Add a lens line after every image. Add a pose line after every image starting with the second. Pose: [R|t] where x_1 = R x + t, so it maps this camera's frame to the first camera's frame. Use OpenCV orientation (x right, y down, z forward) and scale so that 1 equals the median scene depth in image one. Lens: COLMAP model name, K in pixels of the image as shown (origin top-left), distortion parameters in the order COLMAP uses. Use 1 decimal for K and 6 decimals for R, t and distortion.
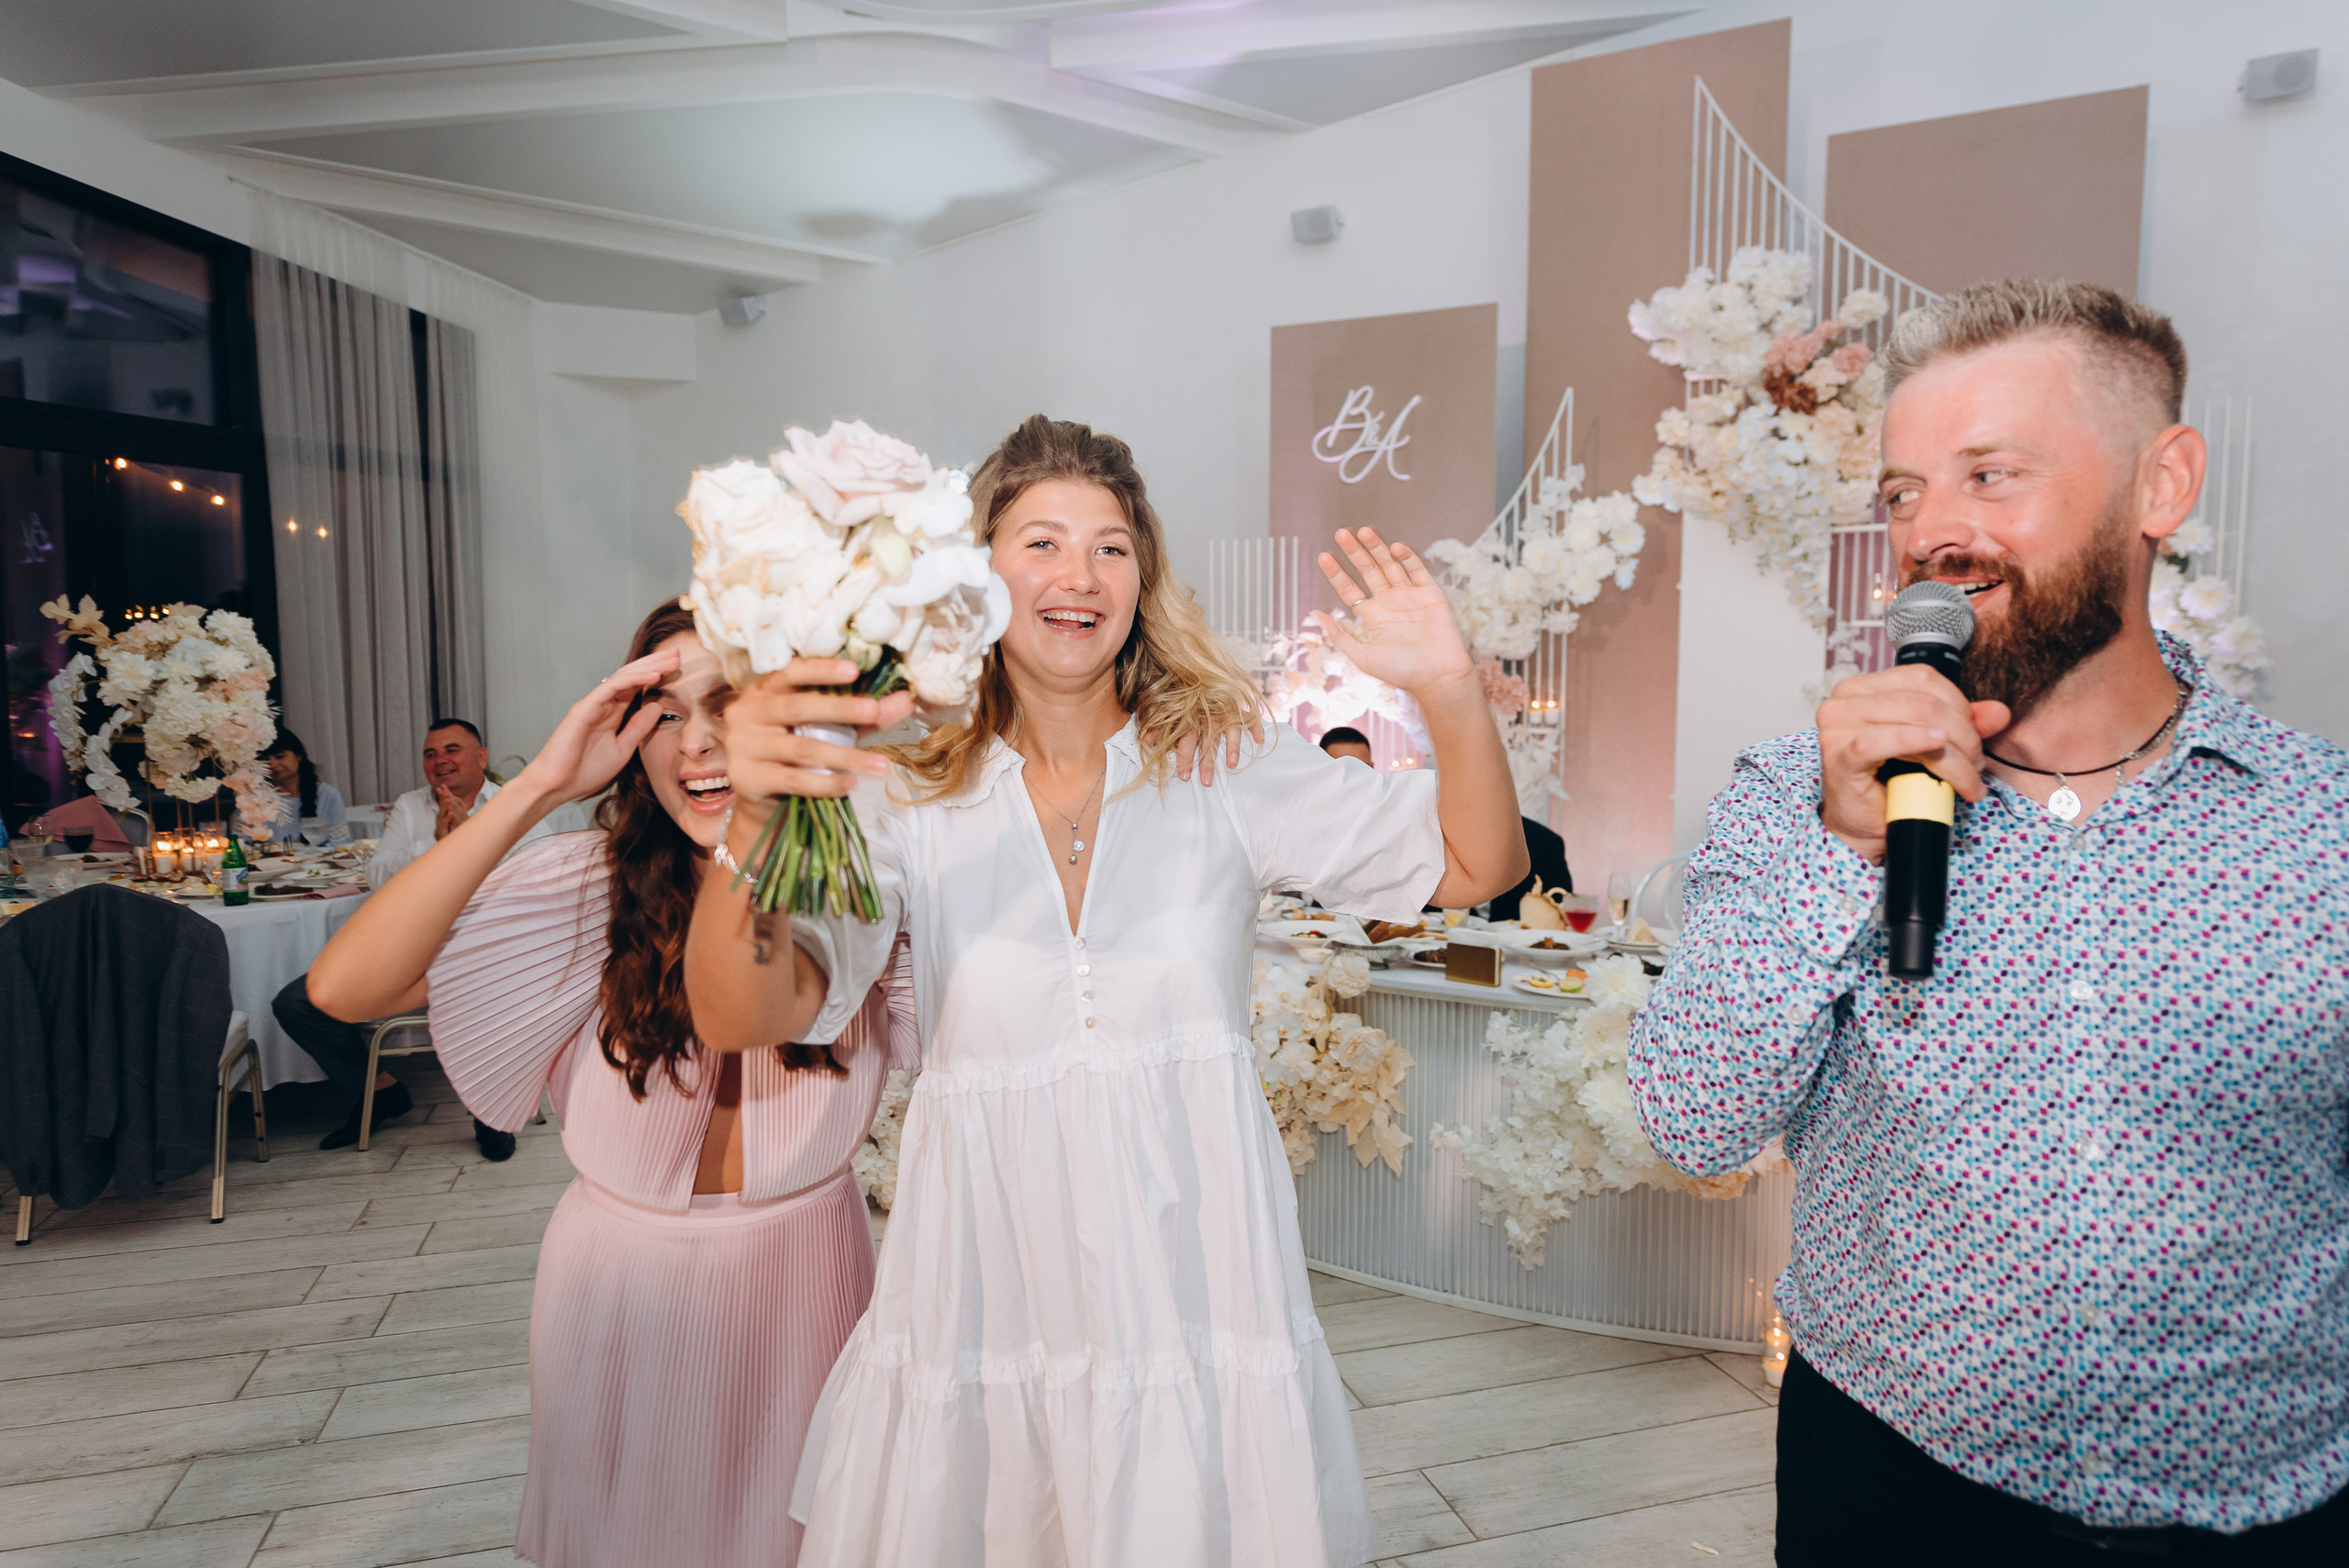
lens RADIAL K [[1430.4, 0, 1191.7], [0, 1430.4, 786.2], [0, 0, 1]] dist [-0.001320, 0.000633]
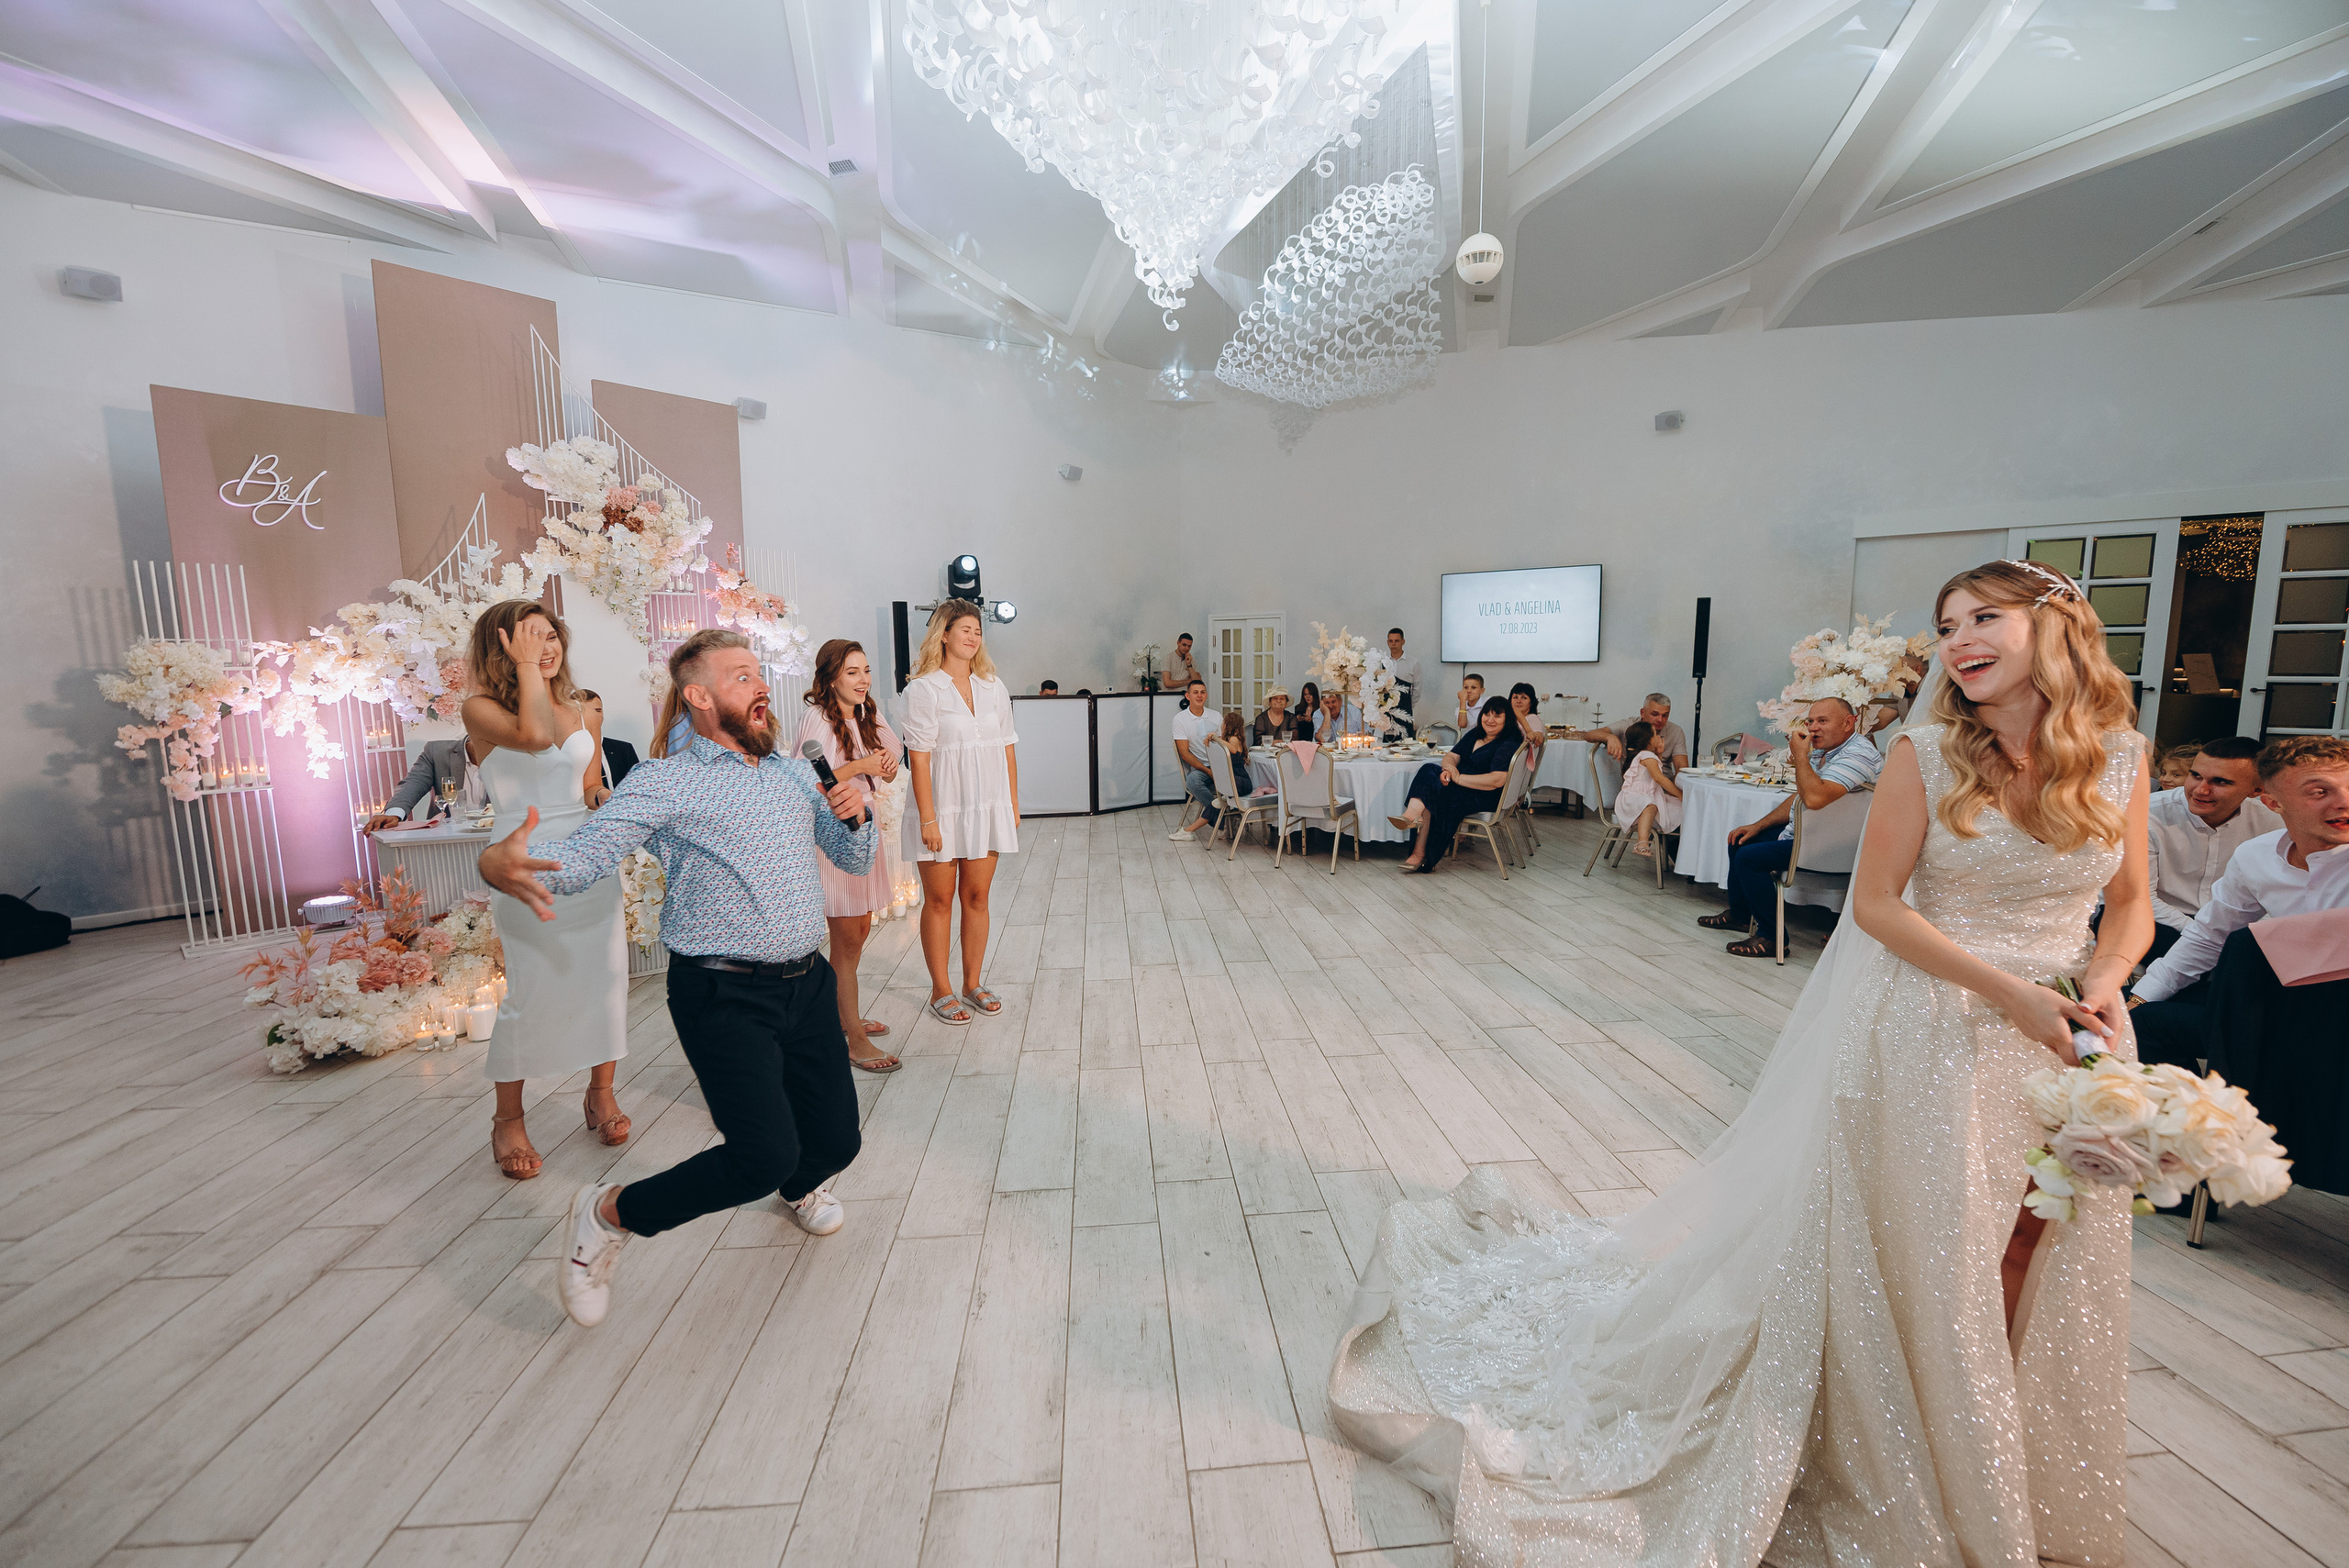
lens RADIAL K [[952.1, 0, 1191.1], [0, 952.1, 786.6], [0, 0, 1]] dist [-0.012401, -0.002493]
pose [[0.203167, -0.133286, 0.970030, -0.656837], [0.088714, 0.989123, 0.117329, -0.001390], [-0.975117, 0.062217, 0.212781, 0.004055]]
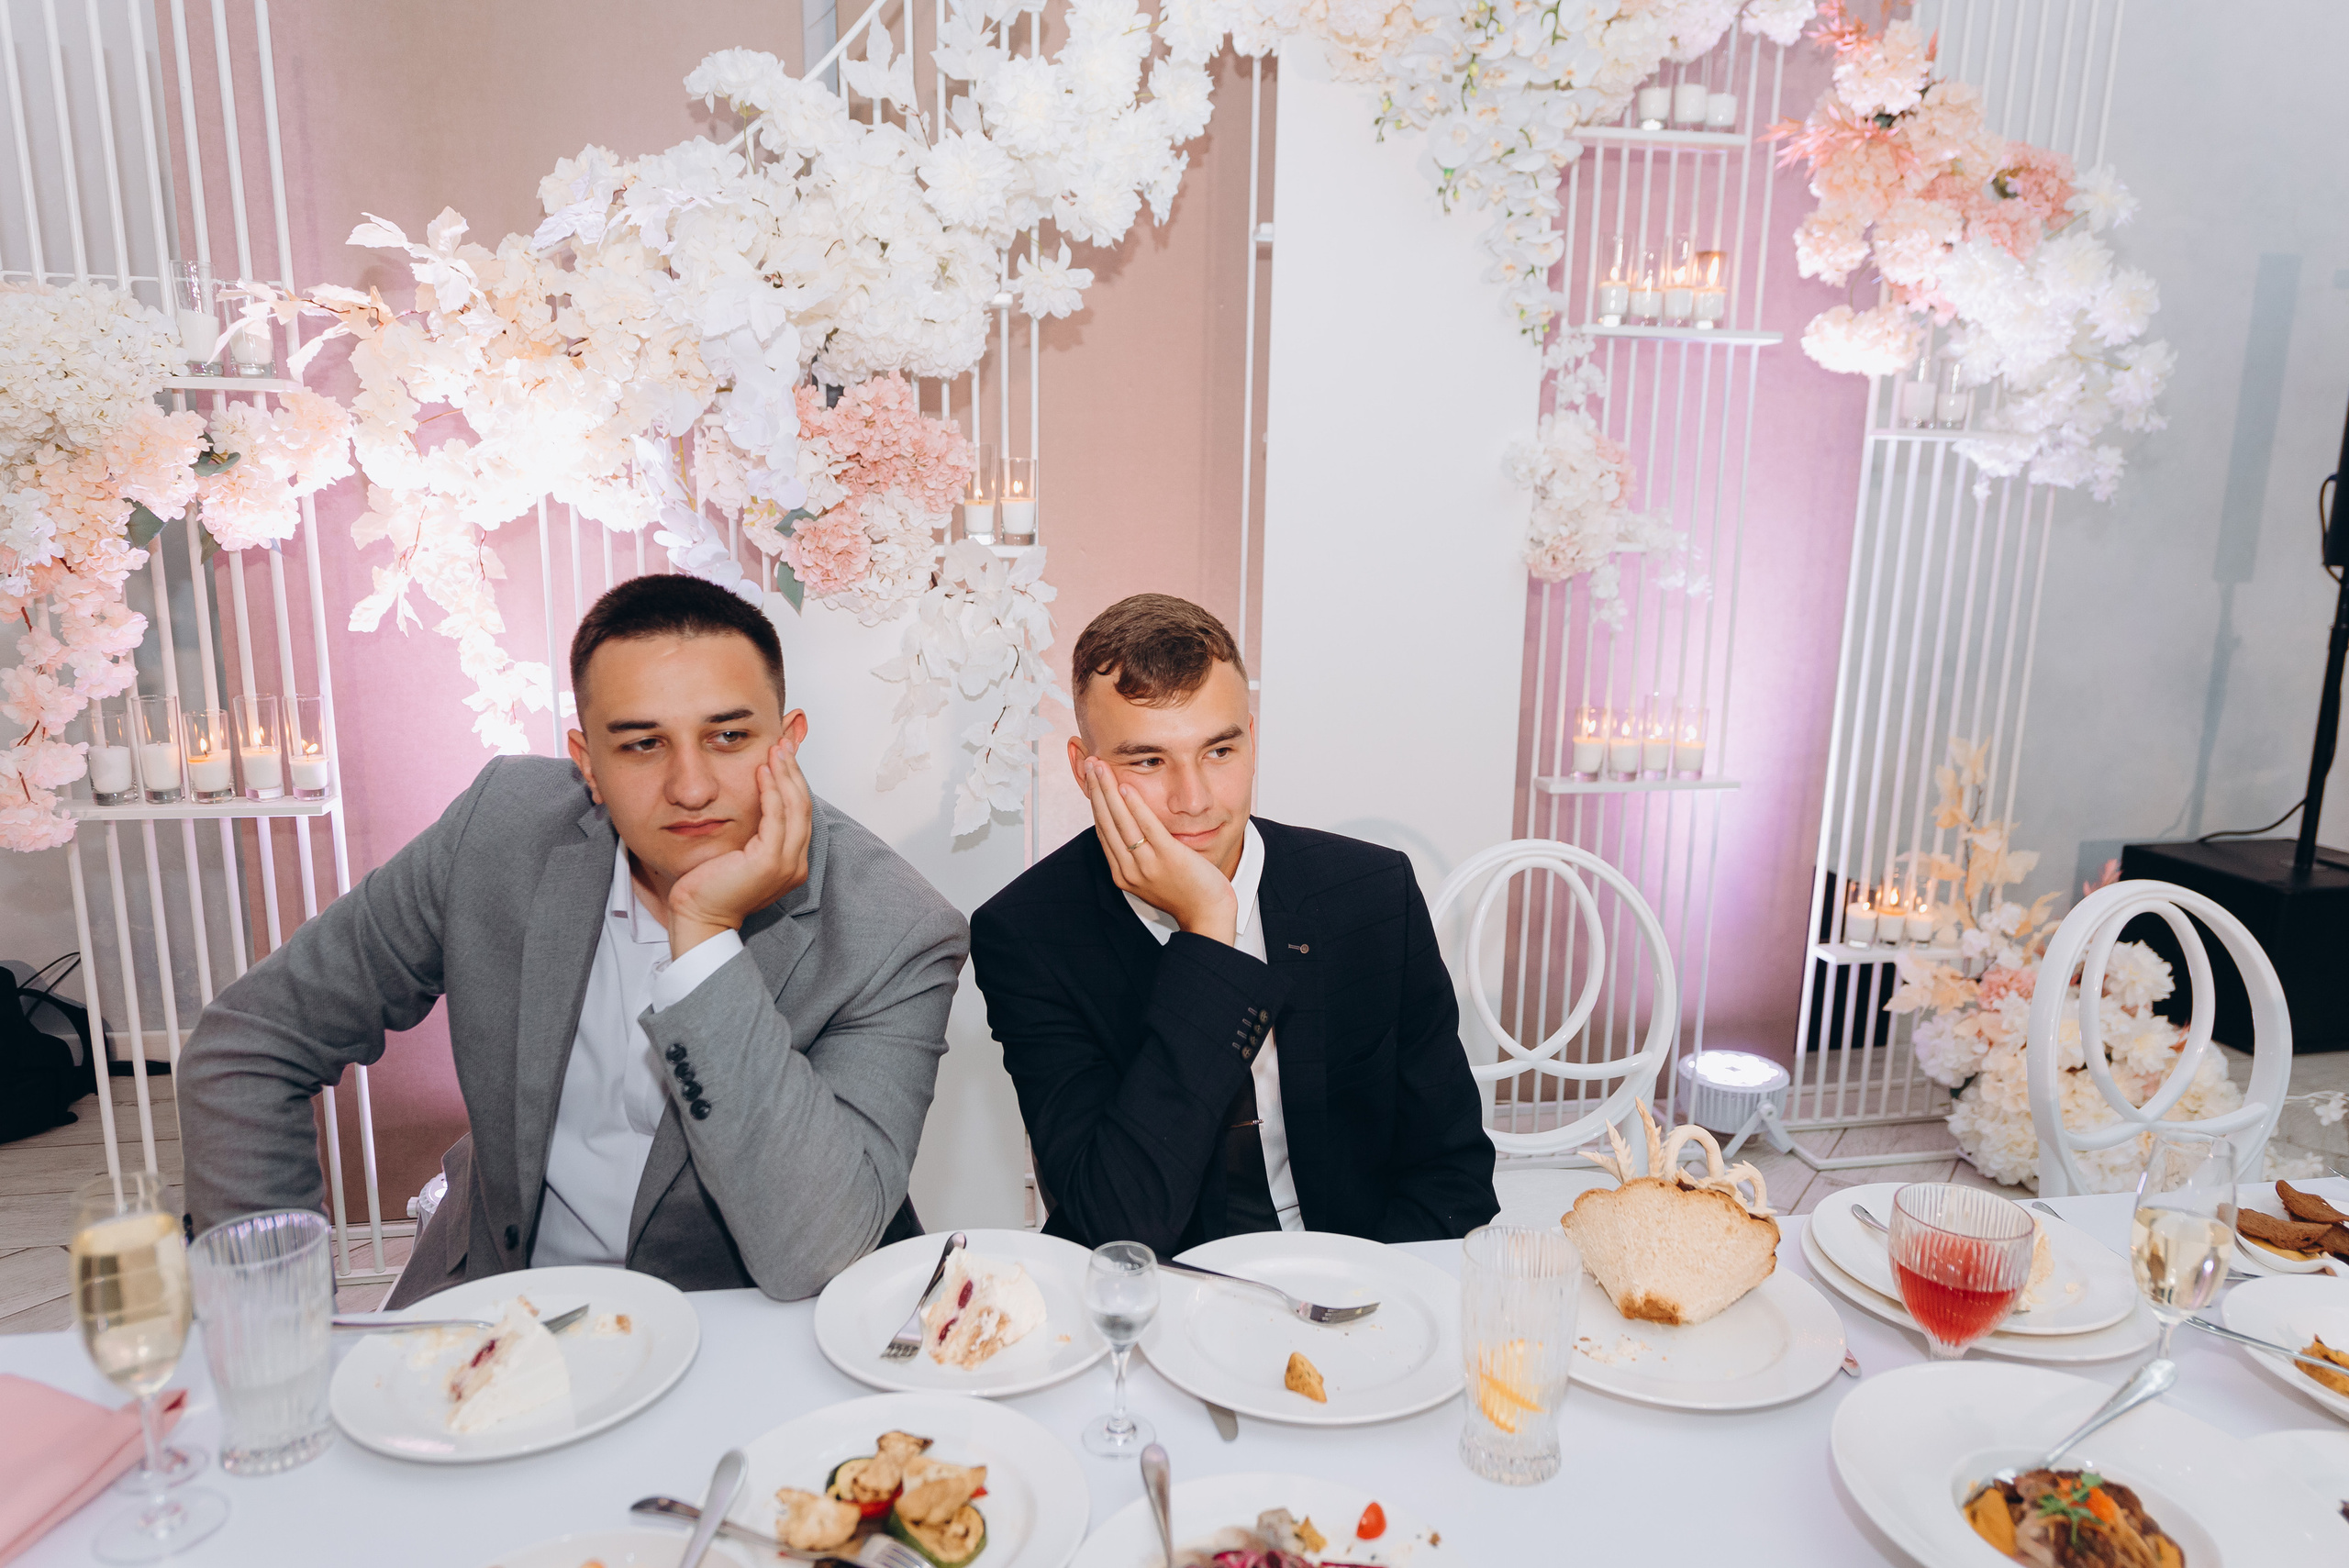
lens RADIAL K [[1514.8, 0, 1192.9], [0, 1514.8, 780.5], [0, 0, 1]] dist [0.010313, 0.002216]
pose [[0.777418, -0.115853, 0.618223, 0.000239], [0.035823, 0.989451, 0.140372, -0.033112], [-0.627964, -0.086981, 0.773366, 0.614428]]
